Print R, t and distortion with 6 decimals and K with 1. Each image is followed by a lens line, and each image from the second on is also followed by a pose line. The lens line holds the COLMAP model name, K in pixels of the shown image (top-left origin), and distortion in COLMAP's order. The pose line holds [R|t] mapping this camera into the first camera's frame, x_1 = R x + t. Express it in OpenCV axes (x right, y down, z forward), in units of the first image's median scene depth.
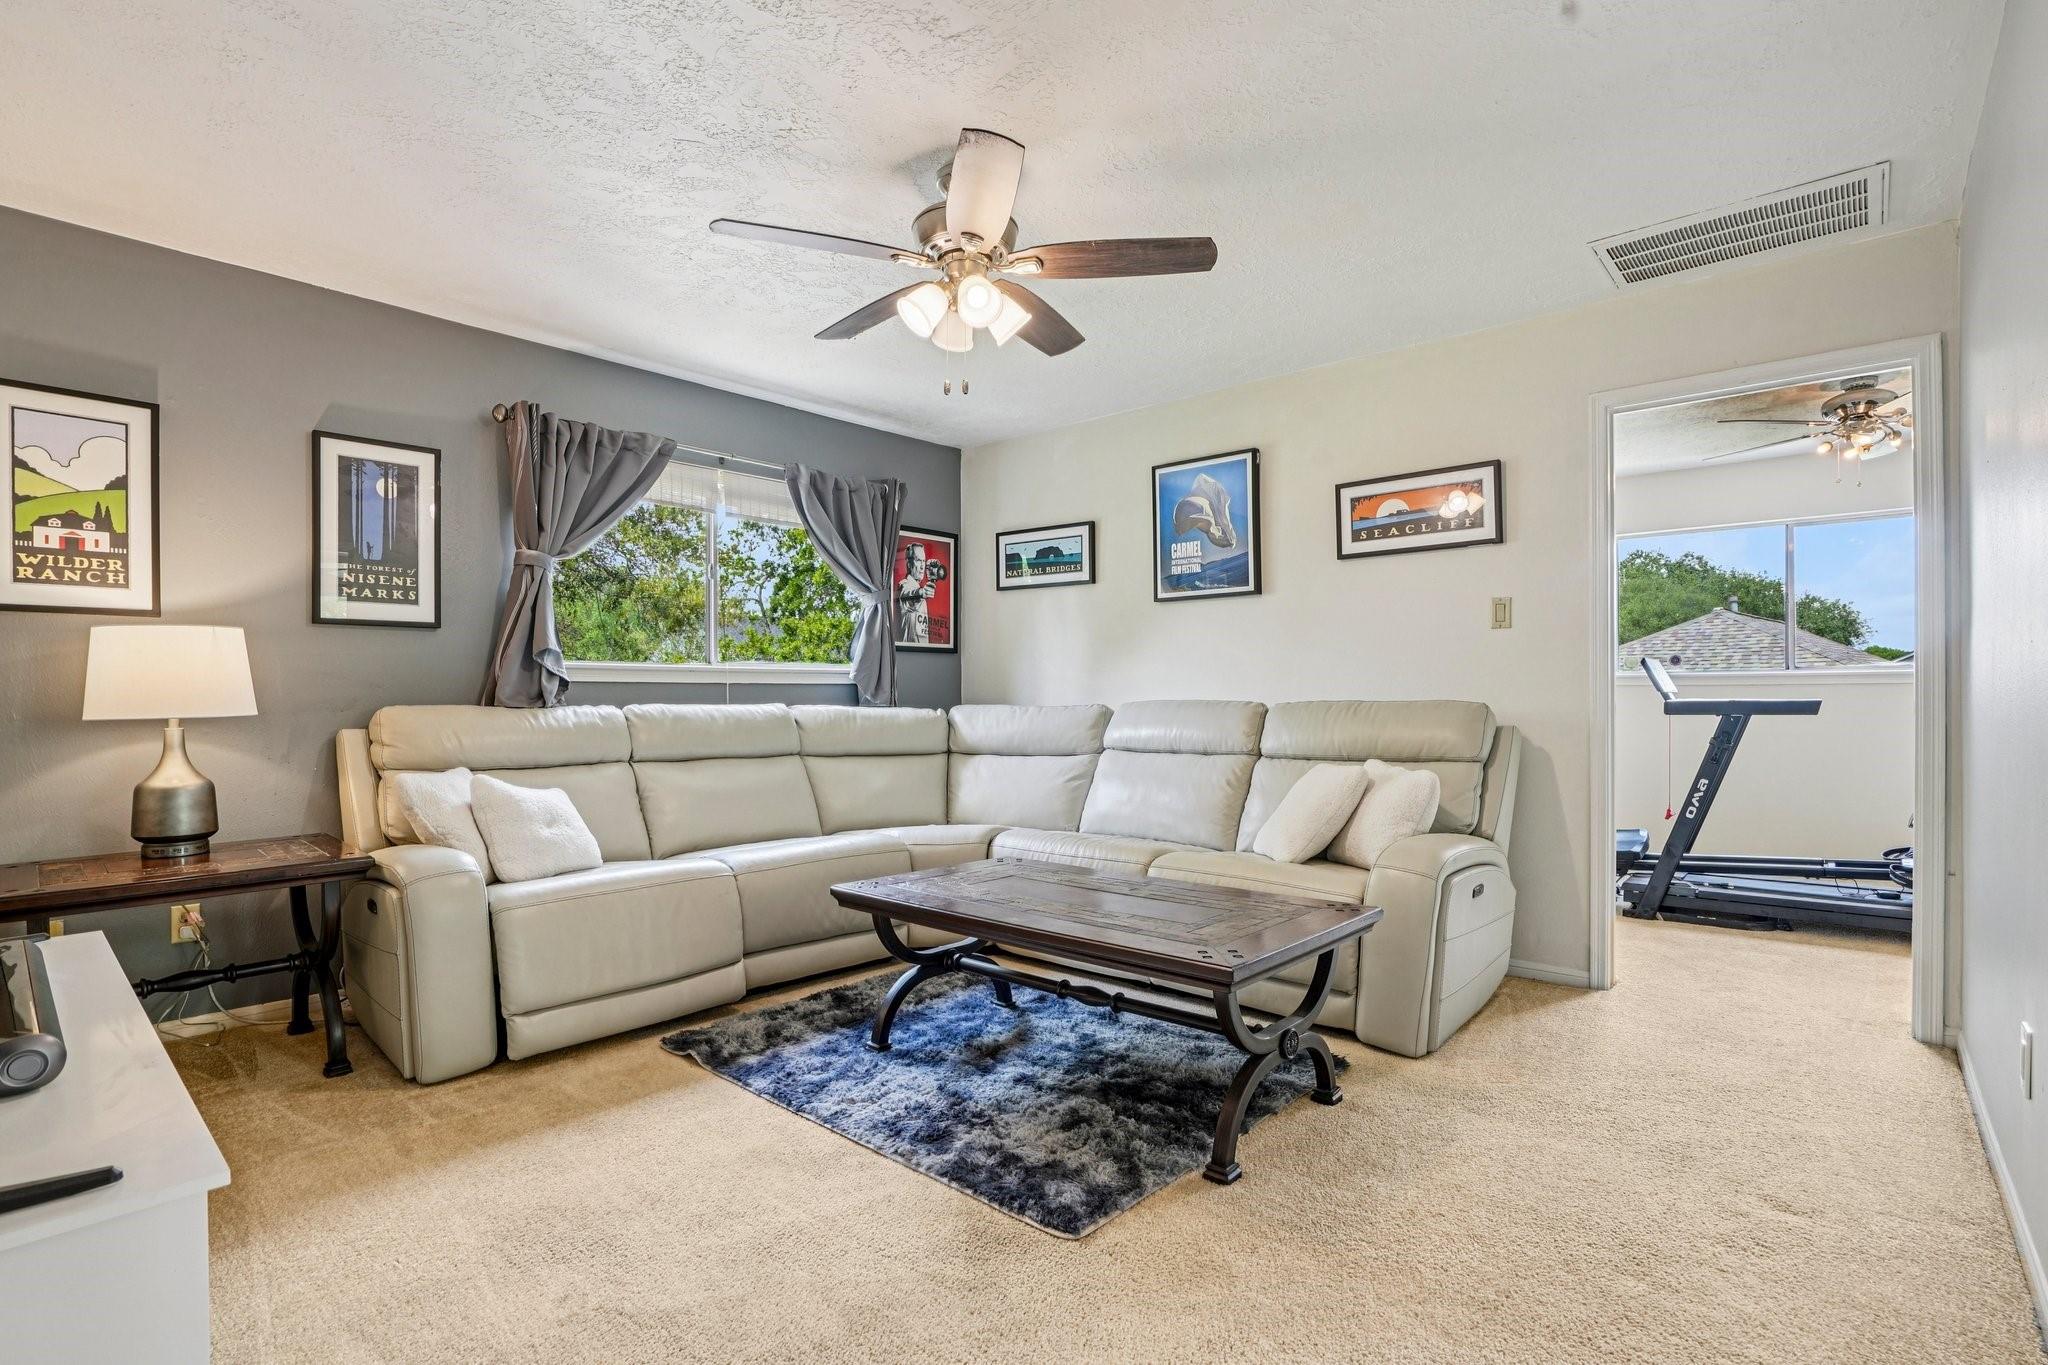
lens RADIAL K [[974.9, 0, 1024.7], [0, 974.9, 696.0], [0, 0, 1]] dist [-0.053879, 0.020494]
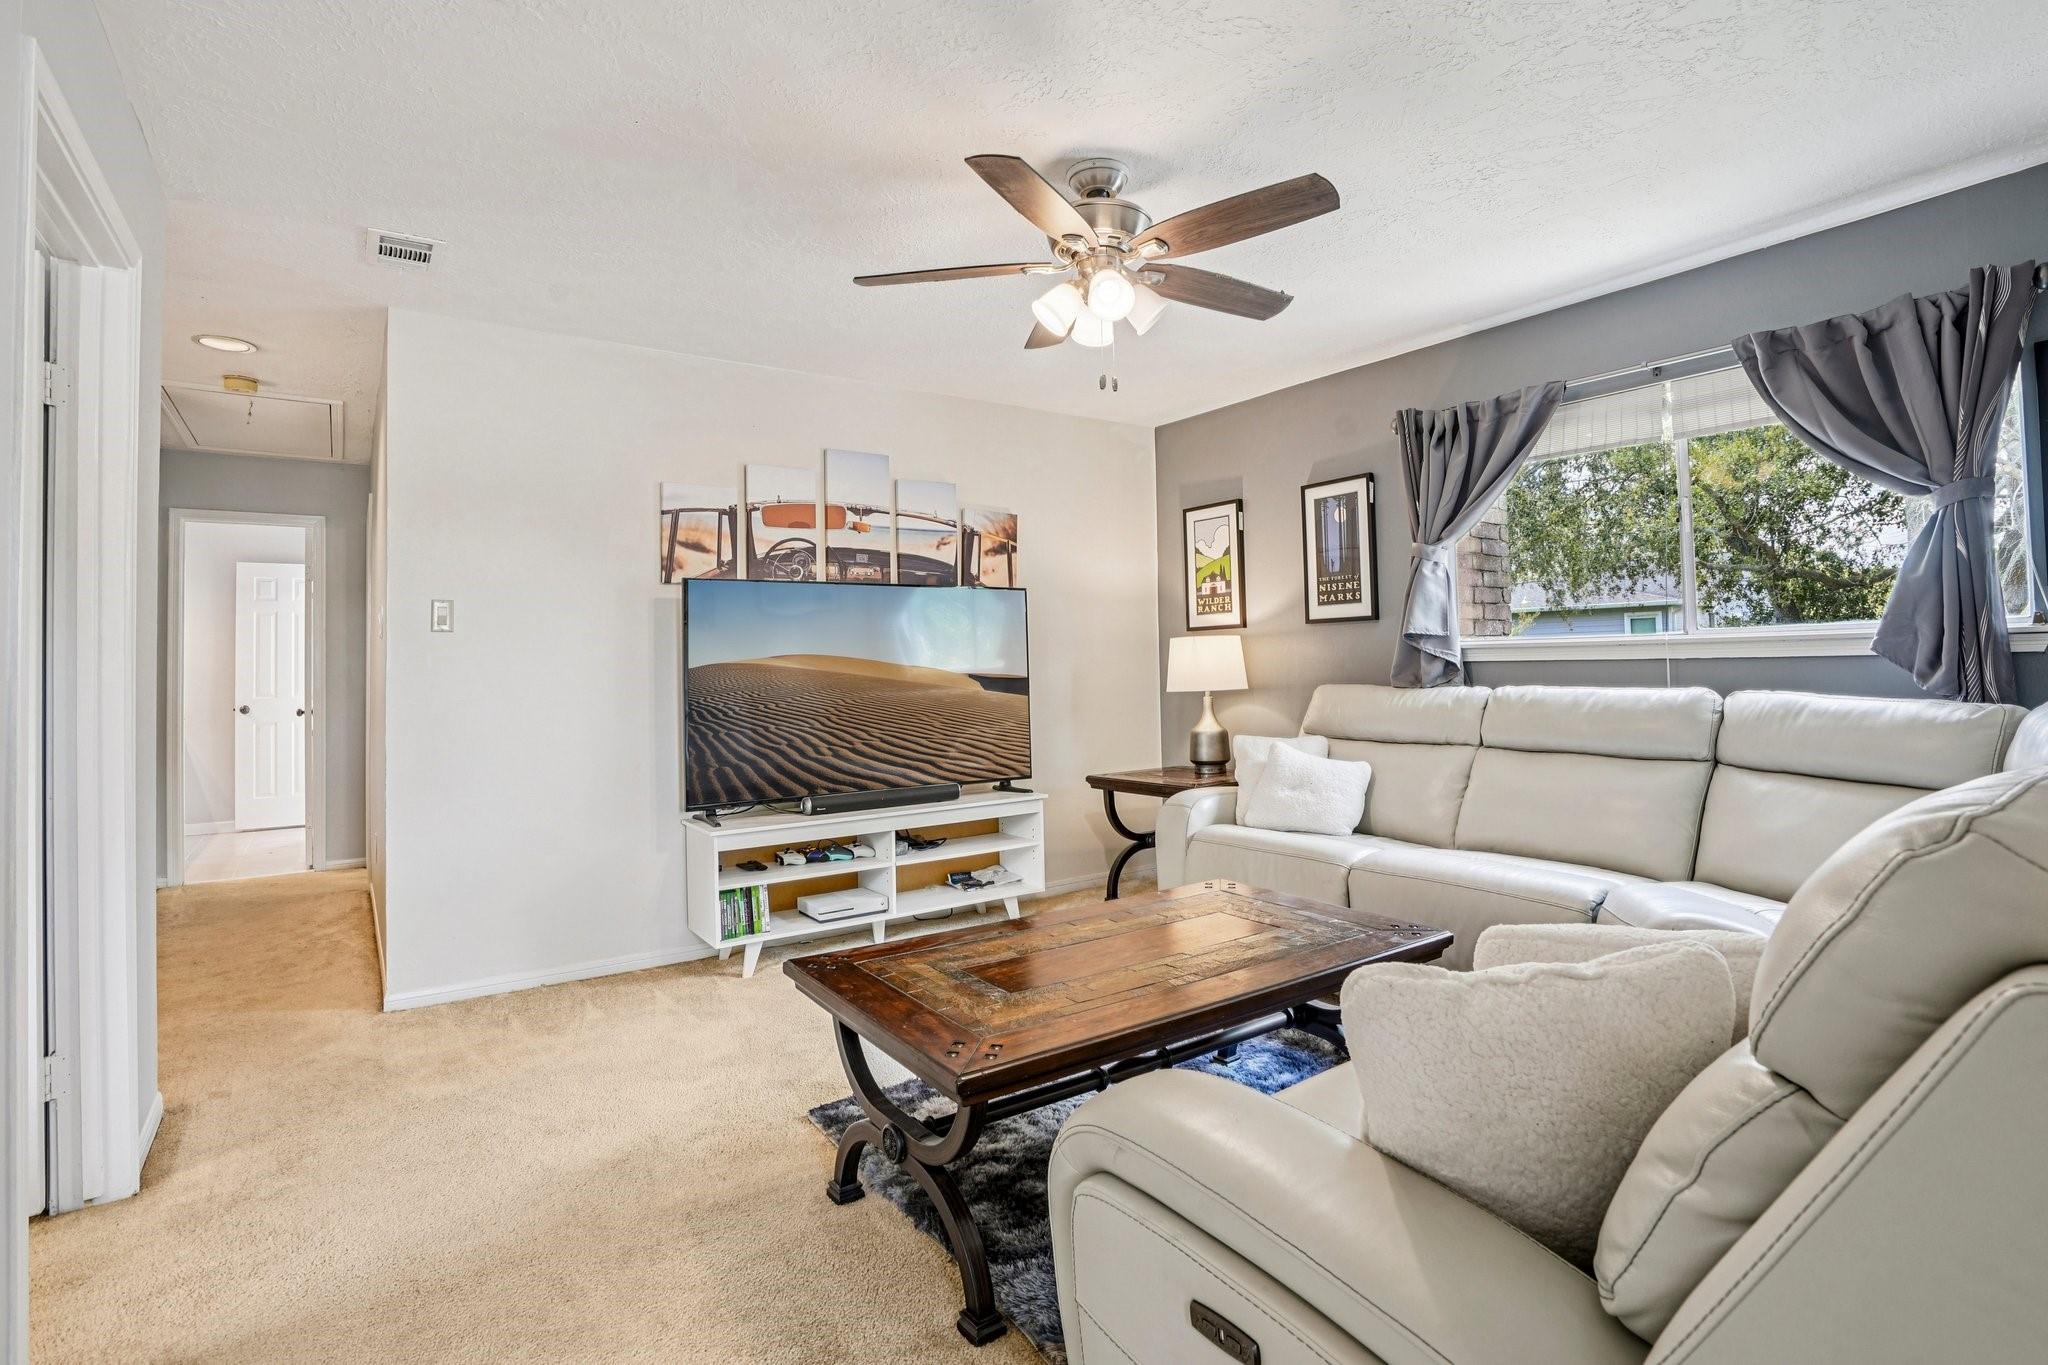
lens RADIAL K [[974.9, 0, 1023.7], [0, 974.9, 644.3], [0, 0, 1]] dist [-0.053879, 0.020494]
pose [[-0.219357, -0.017913, -0.975480, 0.688108], [0.016304, 0.999625, -0.022023, -0.021273], [0.975508, -0.020735, -0.218982, 0.855368]]
